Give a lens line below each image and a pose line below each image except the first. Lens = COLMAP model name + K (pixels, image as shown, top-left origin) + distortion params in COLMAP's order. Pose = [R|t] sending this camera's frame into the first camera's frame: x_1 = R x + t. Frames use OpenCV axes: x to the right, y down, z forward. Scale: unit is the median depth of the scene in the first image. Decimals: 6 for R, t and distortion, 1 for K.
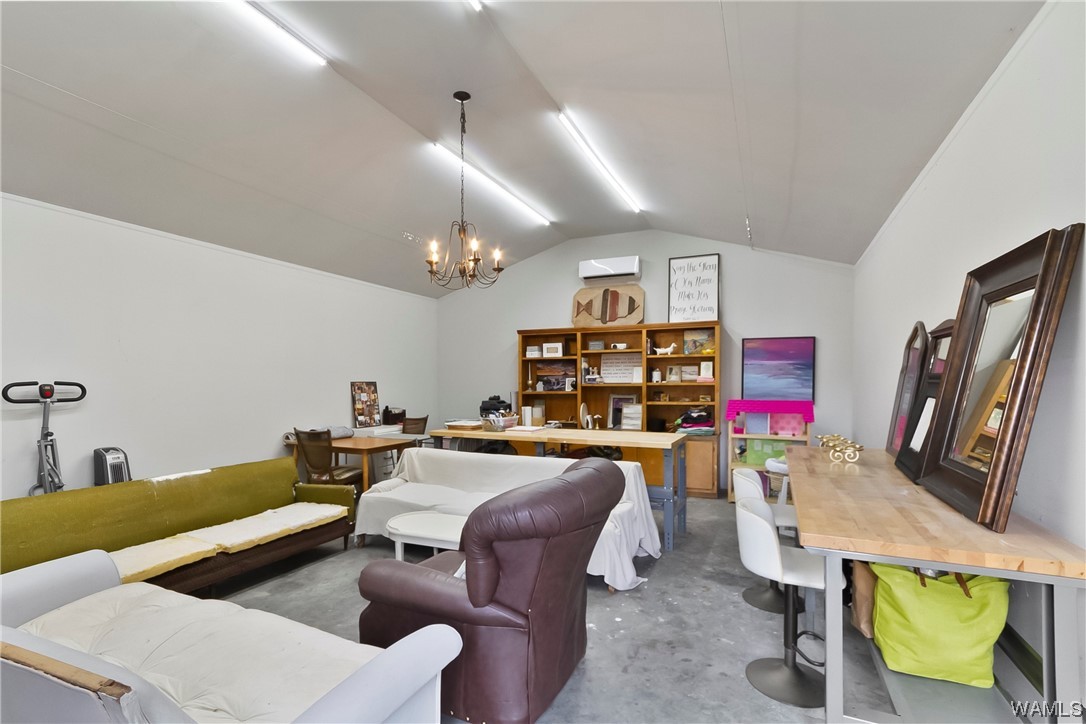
lens RADIAL K [[502.9, 0, 549.0], [0, 502.9, 380.7], [0, 0, 1]] dist [-0.000356, 0.005479]
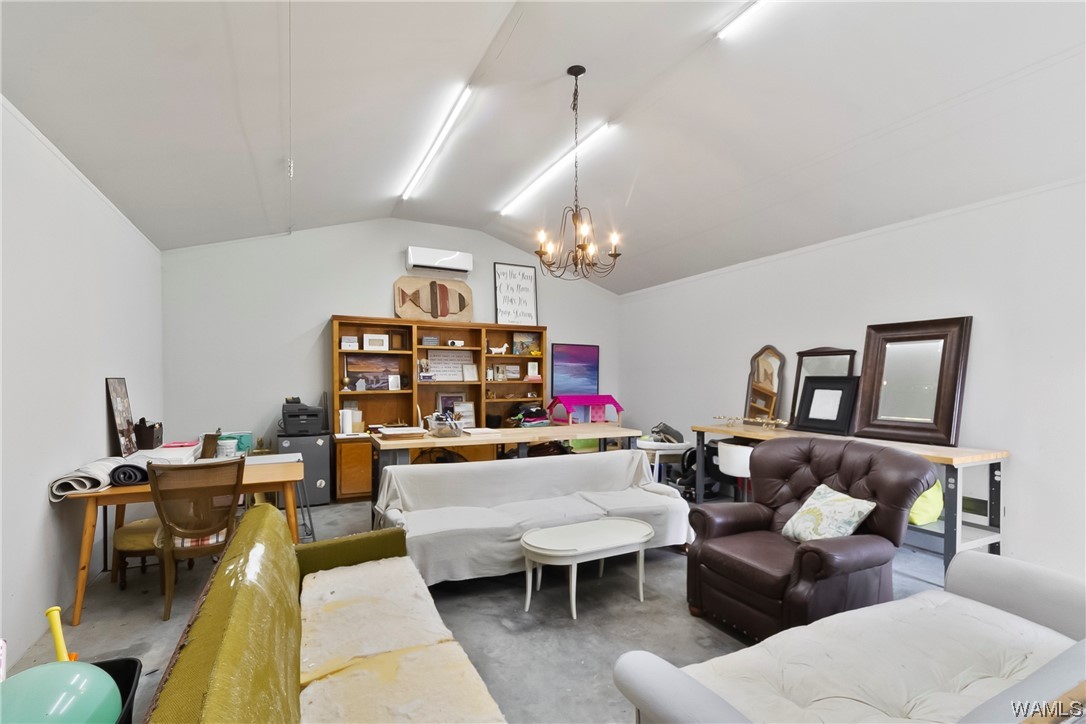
lens RADIAL K [[502.9, 0, 549.0], [0, 502.9, 380.7], [0, 0, 1]] dist [-0.000356, 0.005479]
pose [[0.635421, 0.002285, 0.772163, -0.496231], [-0.005014, 0.999987, 0.001167, 0.002014], [-0.772150, -0.004613, 0.635424, 0.241801]]
